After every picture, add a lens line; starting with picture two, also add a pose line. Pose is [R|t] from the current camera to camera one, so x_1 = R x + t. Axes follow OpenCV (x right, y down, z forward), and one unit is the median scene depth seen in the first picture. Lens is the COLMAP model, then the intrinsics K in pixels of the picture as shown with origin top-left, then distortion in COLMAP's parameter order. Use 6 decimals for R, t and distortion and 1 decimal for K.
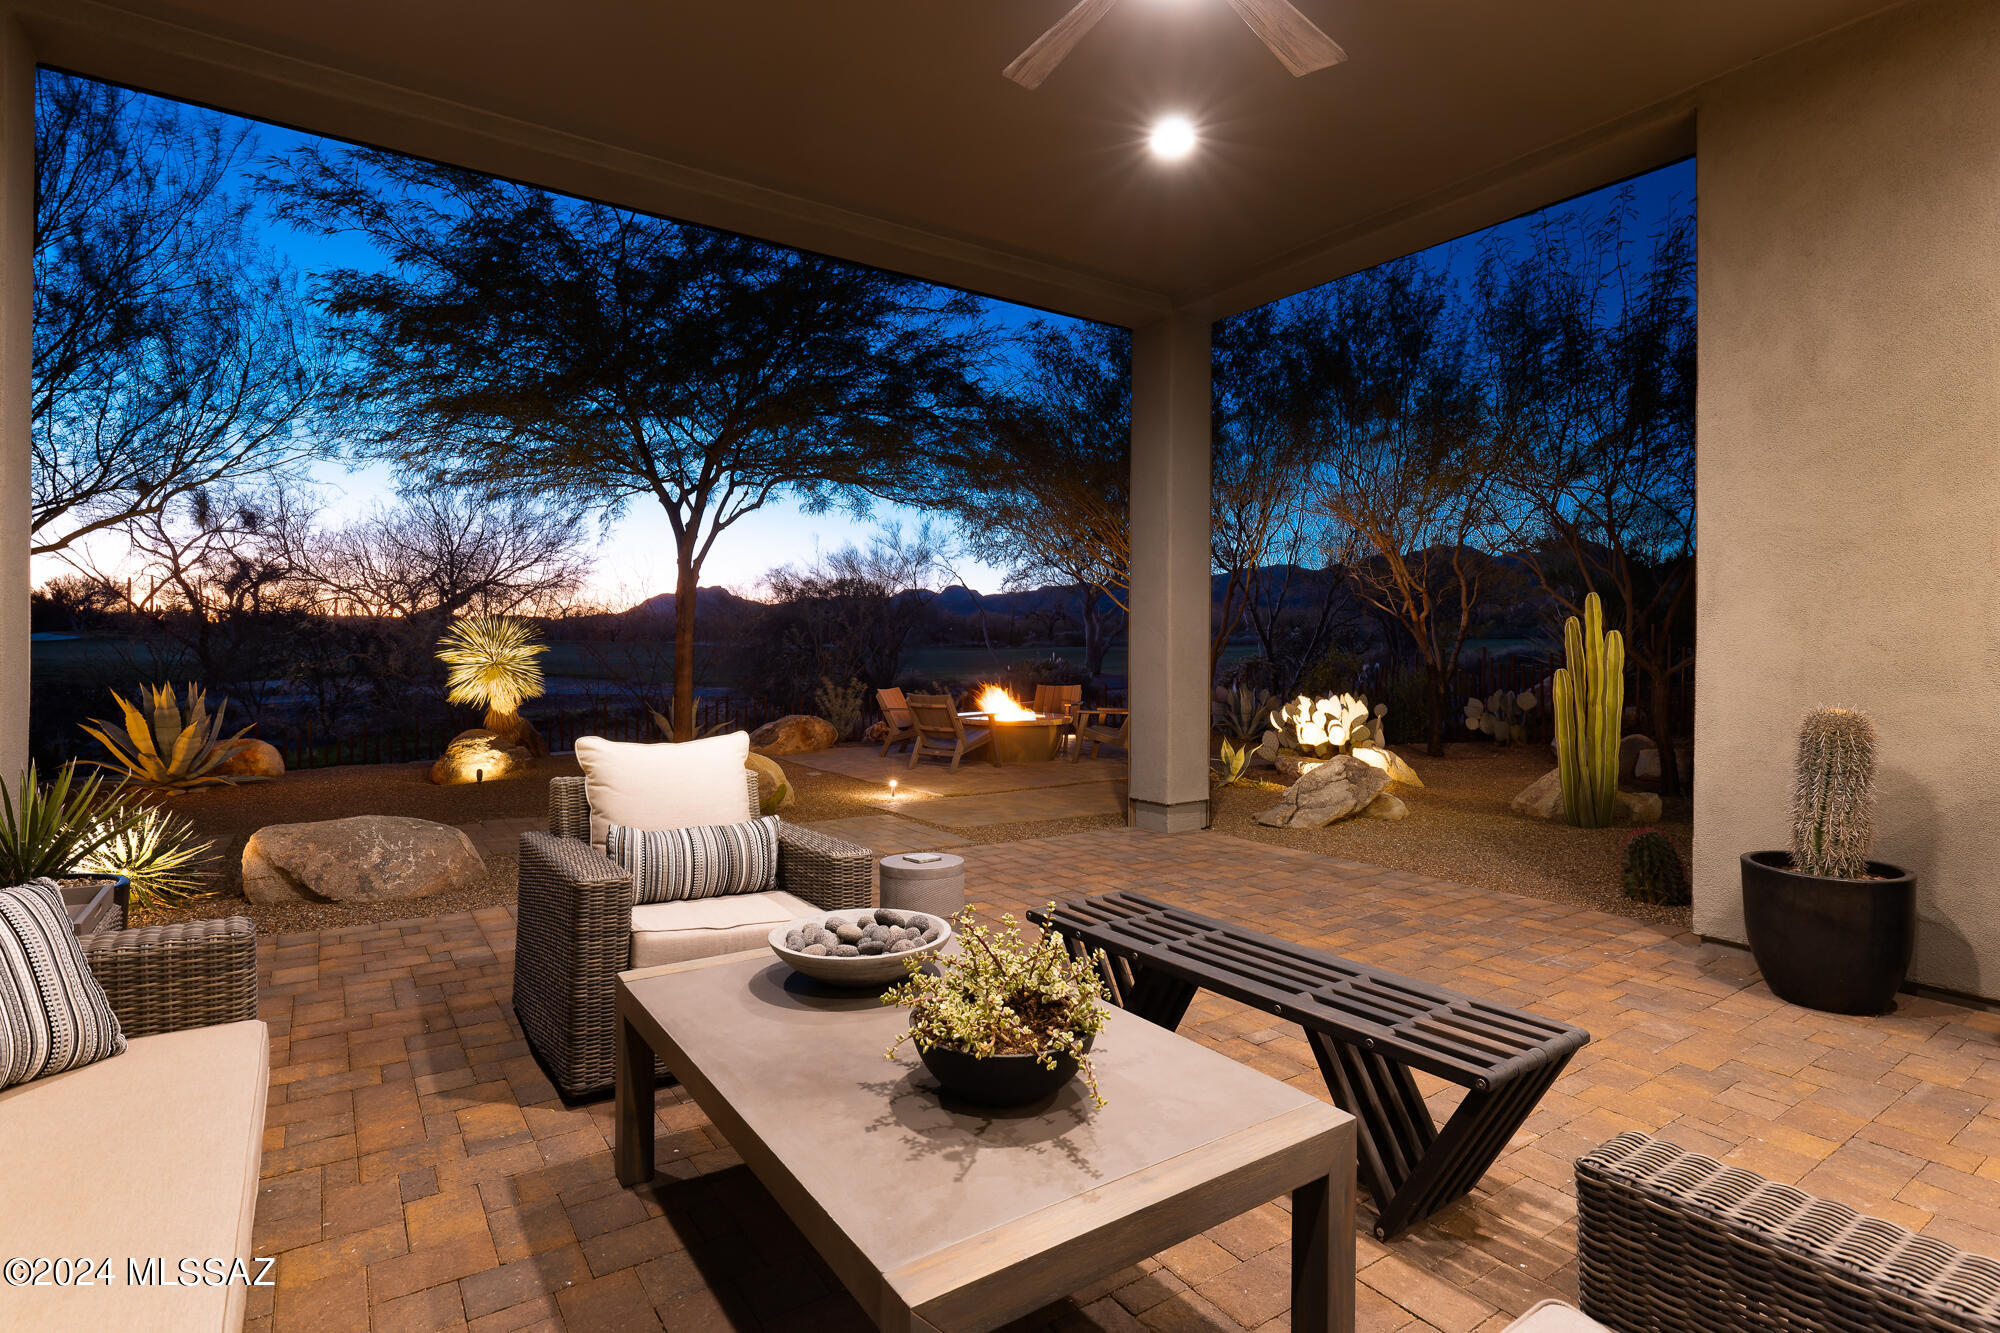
lens RADIAL K [[992.6, 0, 1011.7], [0, 992.6, 662.1], [0, 0, 1]] dist [-0.000284, 0.000005]
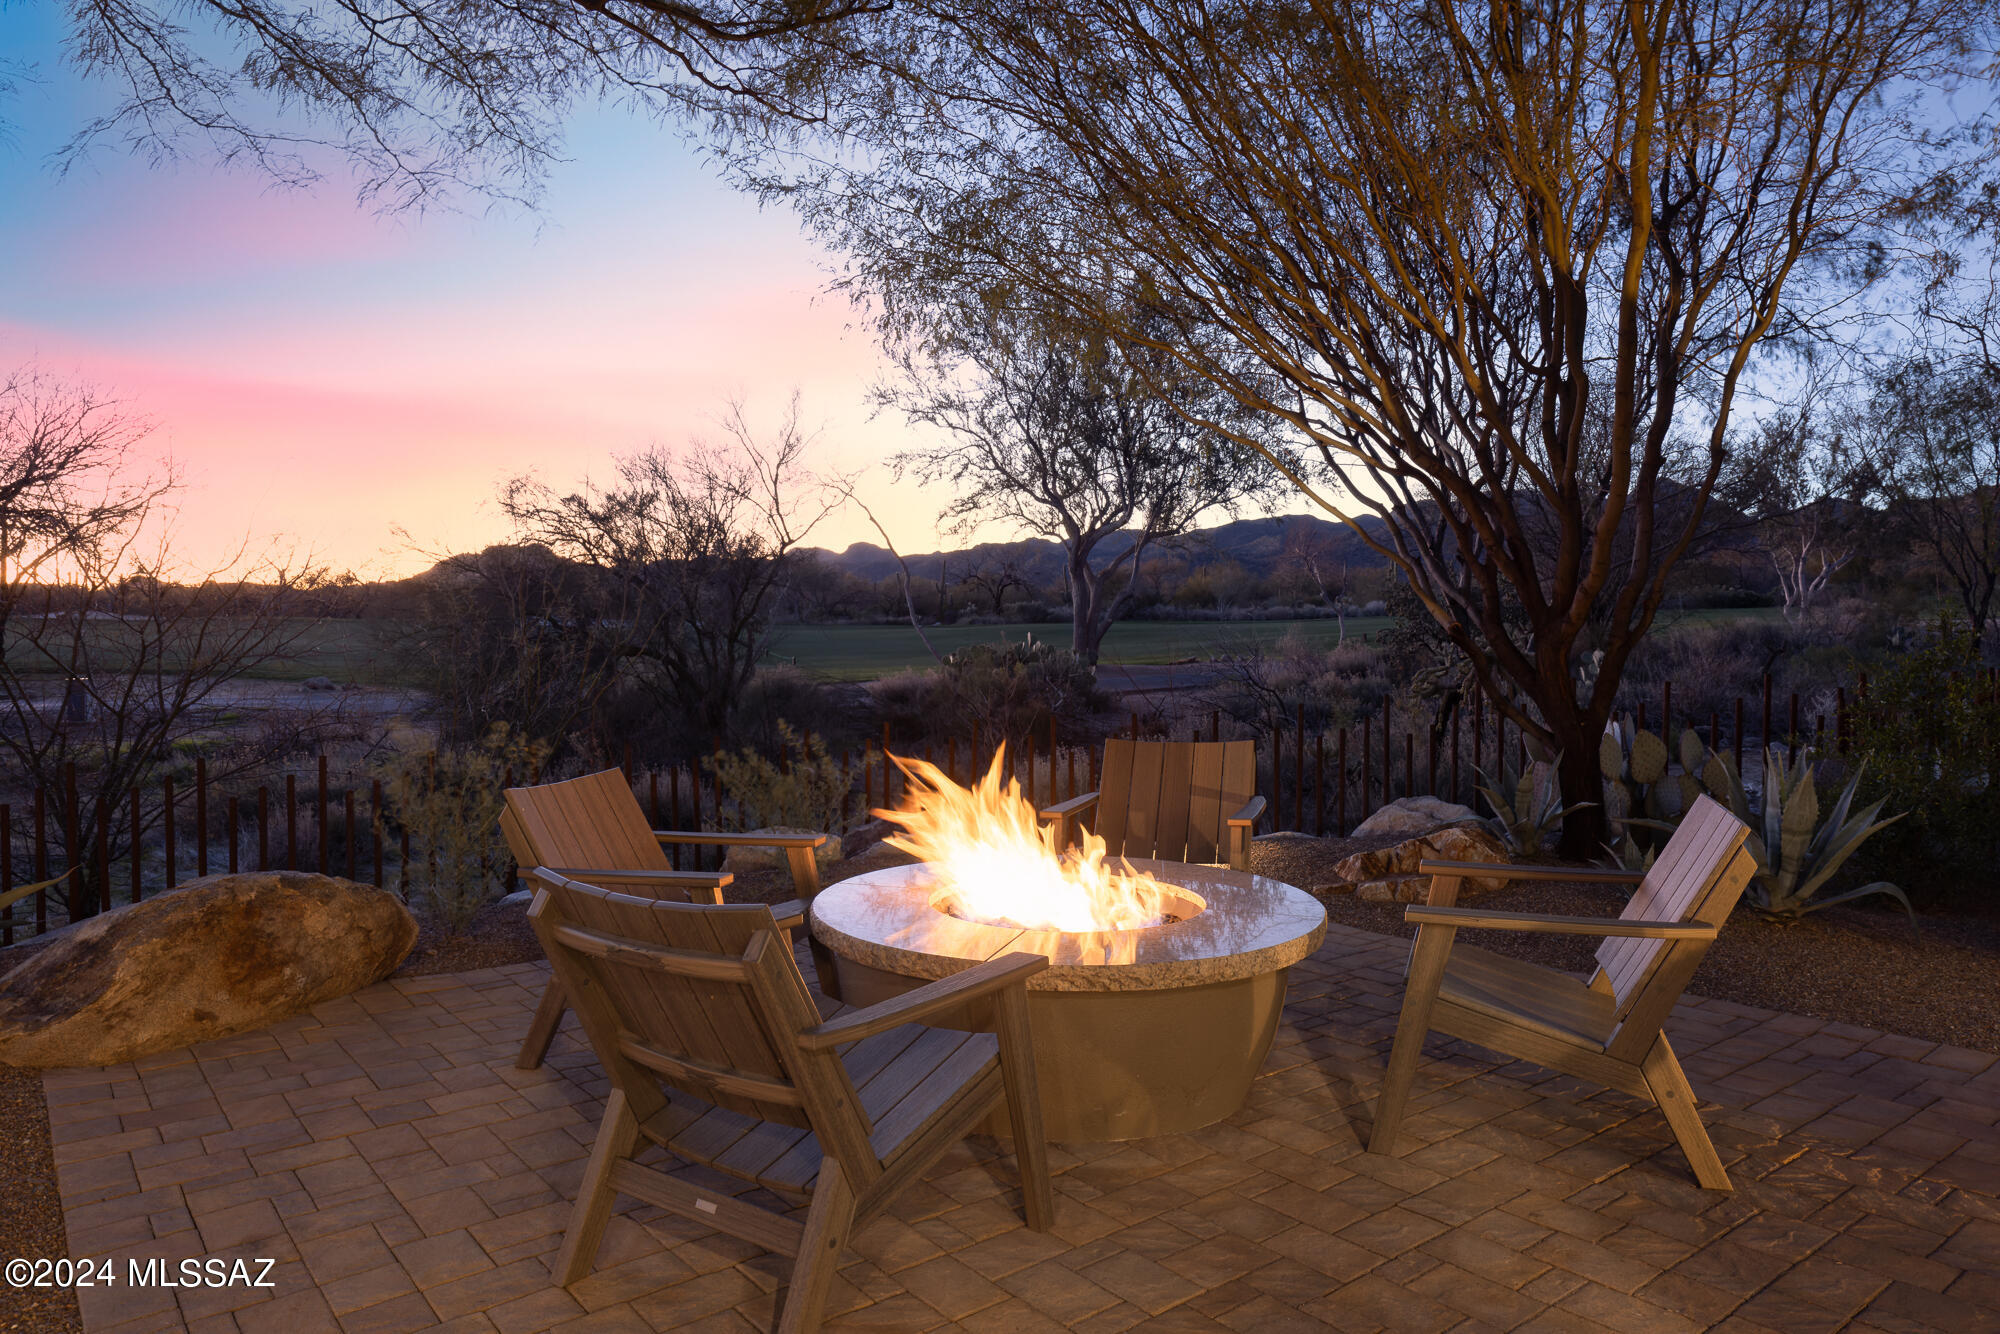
lens RADIAL K [[1319.6, 0, 1000.0], [0, 1319.6, 667.0], [0, 0, 1]] dist [-0.004117, -0.002078]
pose [[0.998920, -0.006220, 0.046055, -0.031991], [0.005435, 0.999838, 0.017163, -0.008215], [-0.046154, -0.016894, 0.998791, 0.749509]]
